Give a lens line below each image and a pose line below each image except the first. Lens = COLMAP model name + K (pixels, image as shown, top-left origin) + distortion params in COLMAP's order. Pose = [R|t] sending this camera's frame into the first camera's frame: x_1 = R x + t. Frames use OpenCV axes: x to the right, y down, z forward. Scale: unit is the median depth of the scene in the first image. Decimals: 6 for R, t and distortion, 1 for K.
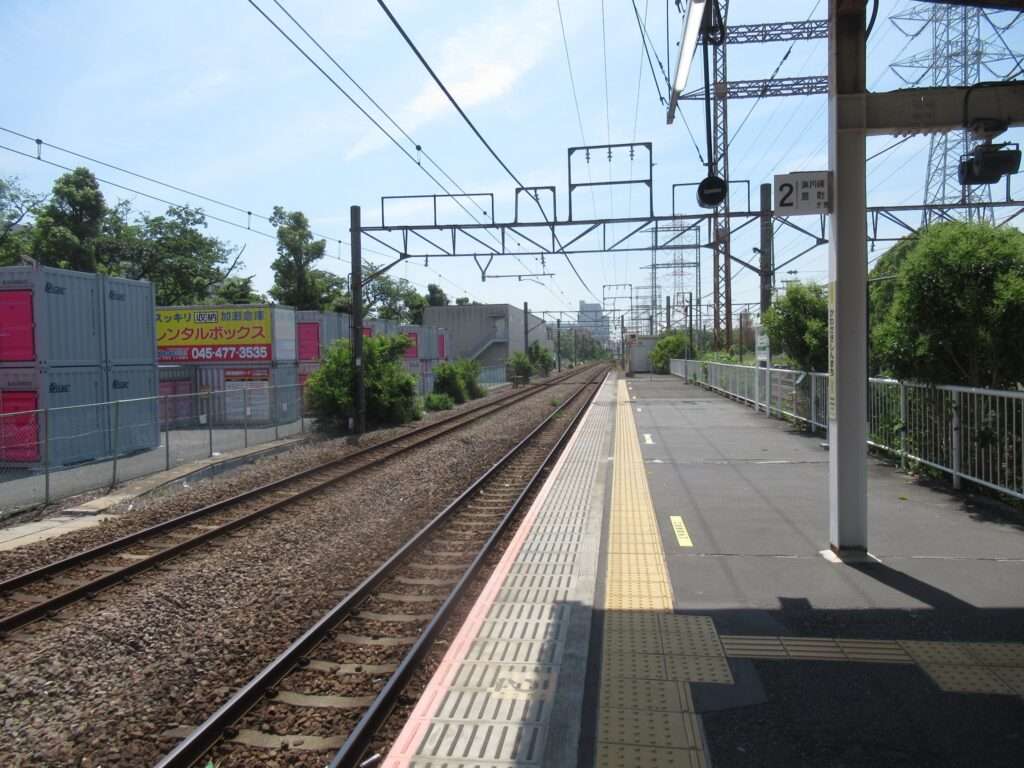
lens RADIAL K [[829.7, 0, 525.2], [0, 829.7, 385.2], [0, 0, 1]] dist [-0.003338, 0.002683]
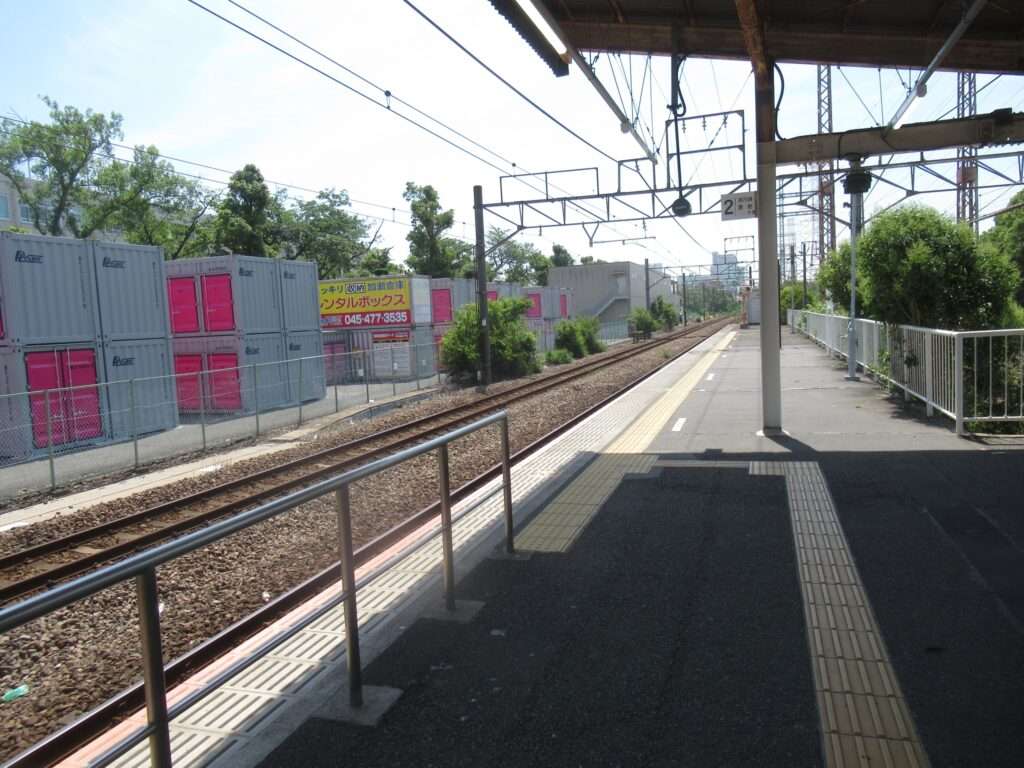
lens RADIAL K [[831.4, 0, 509.1], [0, 831.4, 389.2], [0, 0, 1]] dist [-0.003294, -0.000392]
pose [[0.983990, -0.018532, -0.177257, 0.031520], [0.028245, 0.998225, 0.052428, 0.004203], [0.175971, -0.056596, 0.982767, -0.117299]]
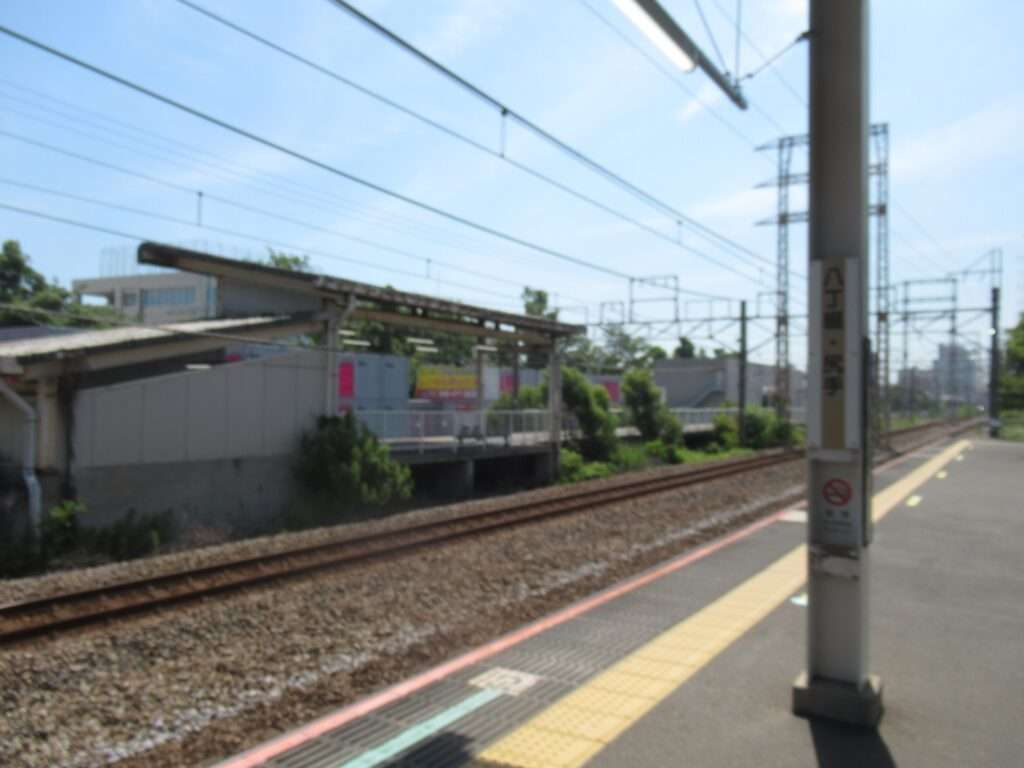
lens RADIAL K [[909.9, 0, 512.0], [0, 909.9, 384.0], [0, 0, 1]] dist [-0.000727, -0.000107]
pose [[0.924544, 0.023087, -0.380375, 0.470684], [-0.043637, 0.998011, -0.045490, 0.021763], [0.378568, 0.058656, 0.923713, -0.704980]]
